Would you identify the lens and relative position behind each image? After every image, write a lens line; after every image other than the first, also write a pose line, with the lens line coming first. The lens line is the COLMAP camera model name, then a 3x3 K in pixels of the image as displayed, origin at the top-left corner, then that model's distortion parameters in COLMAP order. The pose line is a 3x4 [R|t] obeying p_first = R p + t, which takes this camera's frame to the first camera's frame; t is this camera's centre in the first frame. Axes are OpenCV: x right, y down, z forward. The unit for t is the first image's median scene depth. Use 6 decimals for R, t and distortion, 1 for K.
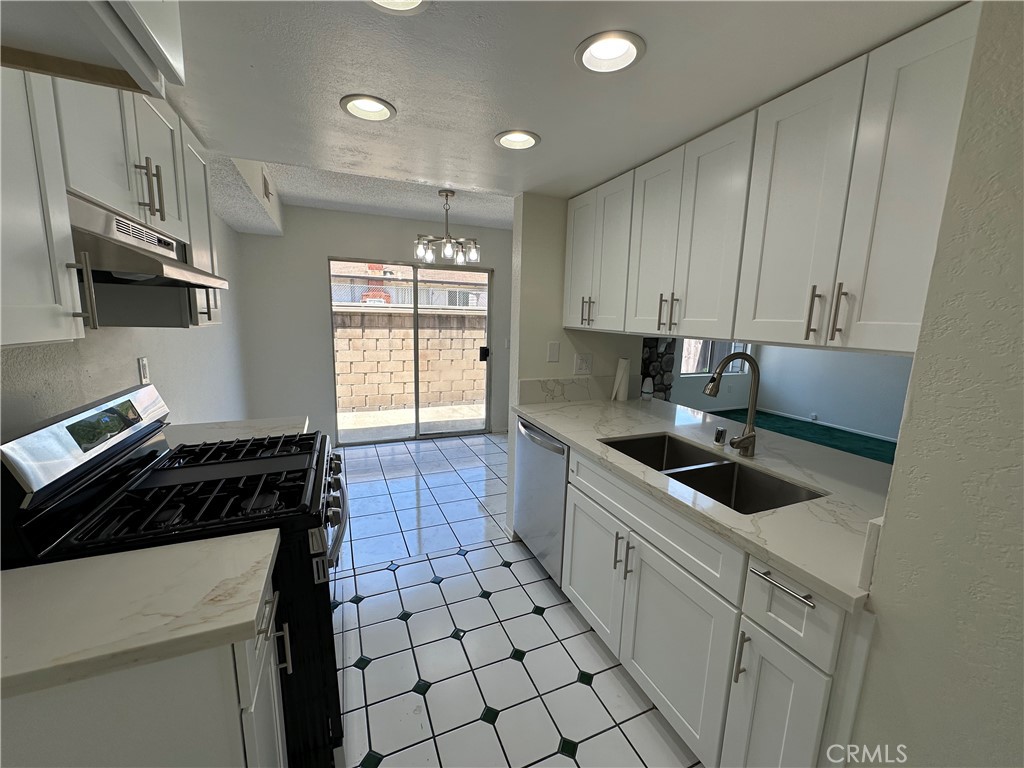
lens RADIAL K [[409.4, 0, 512.0], [0, 409.4, 384.0], [0, 0, 1]] dist [-0.001968, 0.000730]
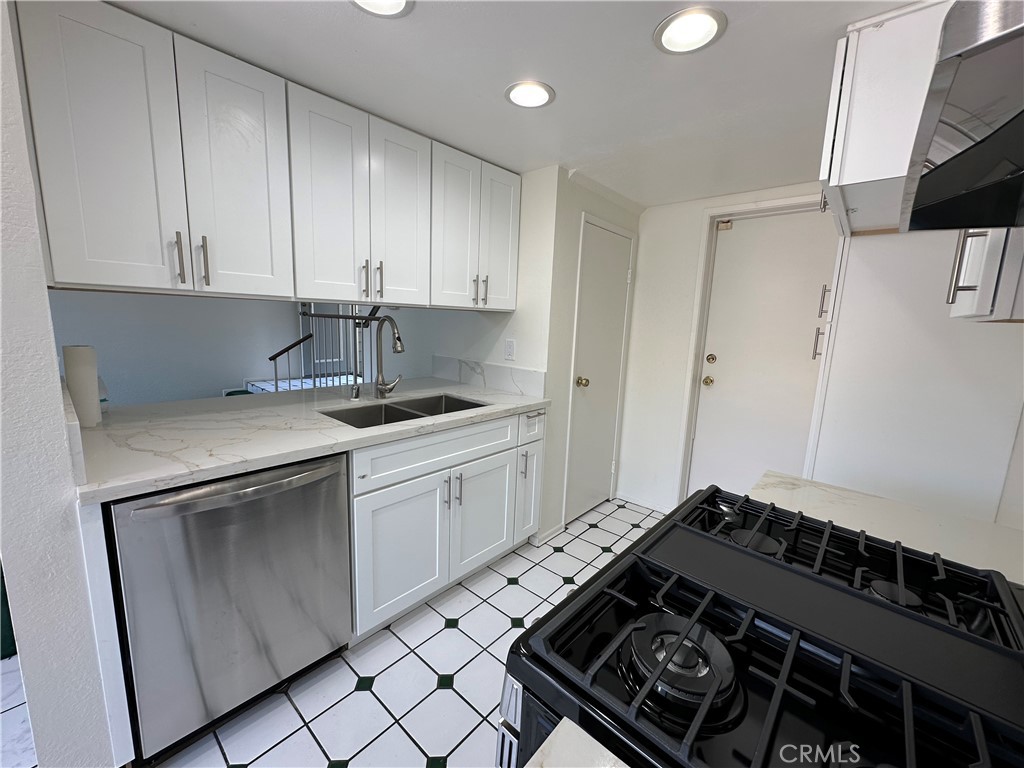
lens RADIAL K [[409.4, 0, 512.0], [0, 409.4, 384.0], [0, 0, 1]] dist [-0.001968, 0.000730]
pose [[-0.431753, -0.186846, 0.882427, -0.664936], [0.096683, 0.963086, 0.251230, -0.135492], [-0.896795, 0.193786, -0.397751, 1.060035]]
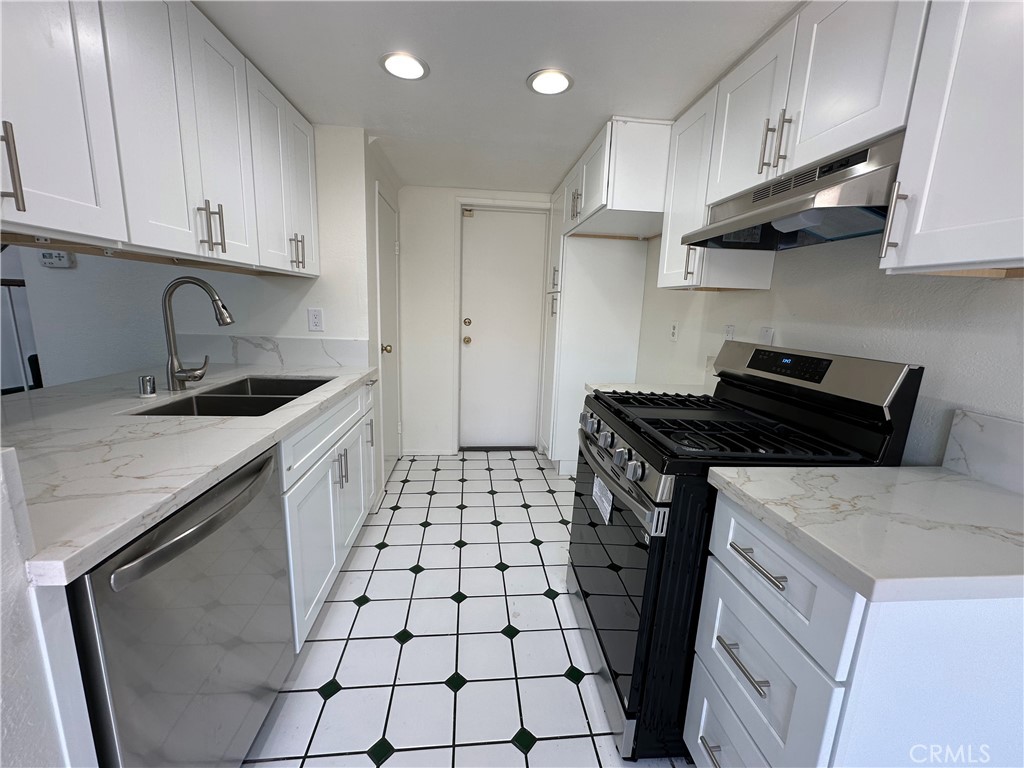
lens RADIAL K [[409.4, 0, 512.0], [0, 409.4, 384.0], [0, 0, 1]] dist [-0.001968, 0.000730]
pose [[-0.952047, -0.117708, 0.282402, -0.384763], [-0.013818, 0.938631, 0.344647, -0.158079], [-0.305639, 0.324218, -0.895247, 1.497167]]
